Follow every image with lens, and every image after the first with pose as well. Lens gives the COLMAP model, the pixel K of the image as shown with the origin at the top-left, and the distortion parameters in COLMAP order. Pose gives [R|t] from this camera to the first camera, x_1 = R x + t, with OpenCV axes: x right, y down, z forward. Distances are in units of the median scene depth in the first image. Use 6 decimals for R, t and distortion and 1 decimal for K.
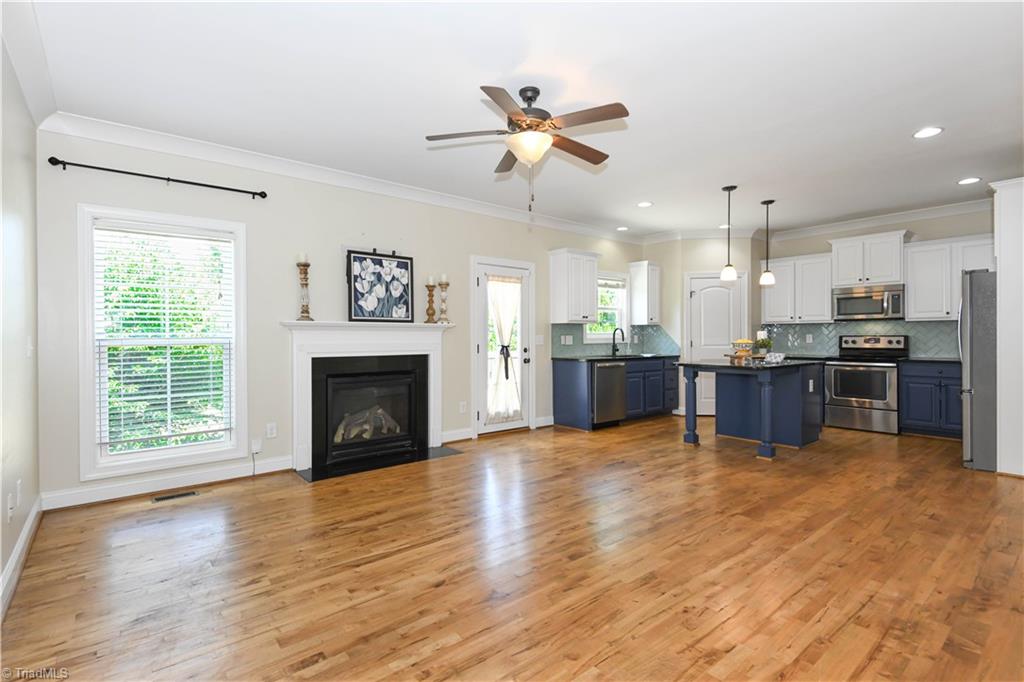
lens RADIAL K [[483.3, 0, 513.5], [0, 483.3, 339.0], [0, 0, 1]] dist [0.033547, -0.020230]
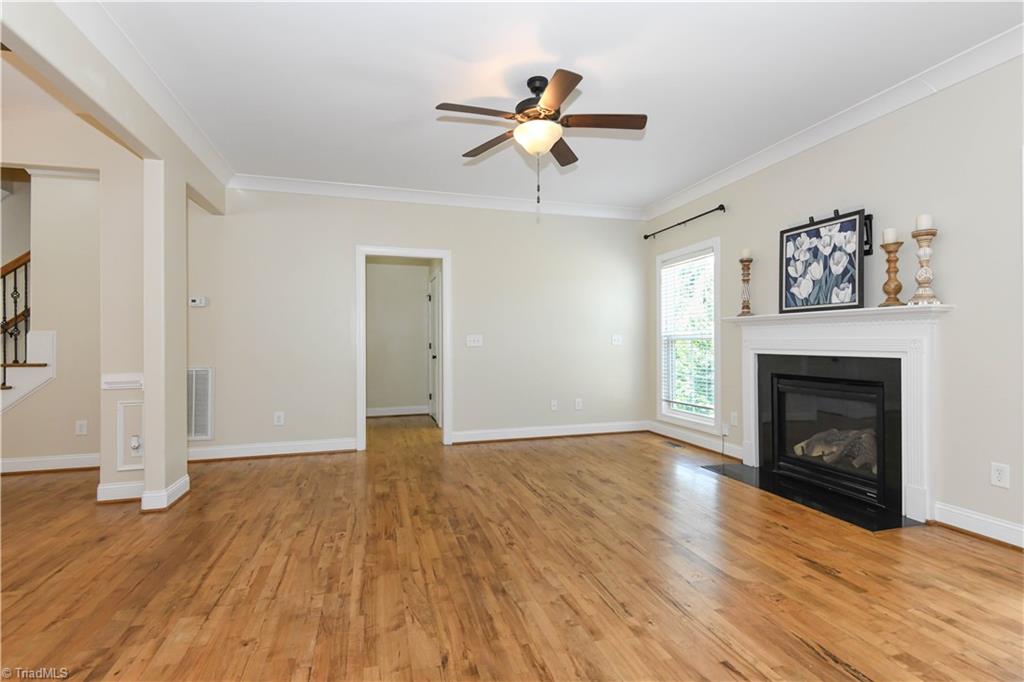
lens RADIAL K [[483.3, 0, 513.5], [0, 483.3, 339.0], [0, 0, 1]] dist [0.033547, -0.020230]
pose [[-0.396747, 0.001837, -0.917926, 0.577564], [0.002463, 0.999997, 0.000936, 0.006078], [0.917925, -0.001890, -0.396750, 0.812695]]
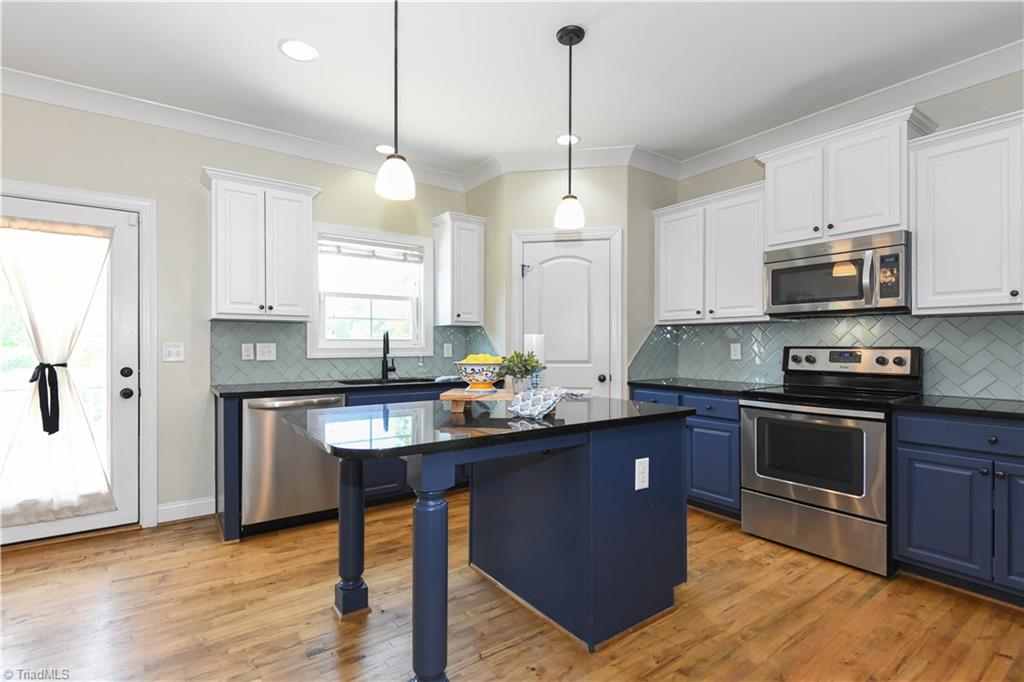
lens RADIAL K [[486.5, 0, 511.1], [0, 486.5, 345.8], [0, 0, 1]] dist [0.004004, -0.000023]
pose [[0.997423, 0.005274, -0.071547, 0.553144], [-0.005415, 0.999984, -0.001776, -0.006723], [0.071537, 0.002158, 0.997436, 0.626692]]
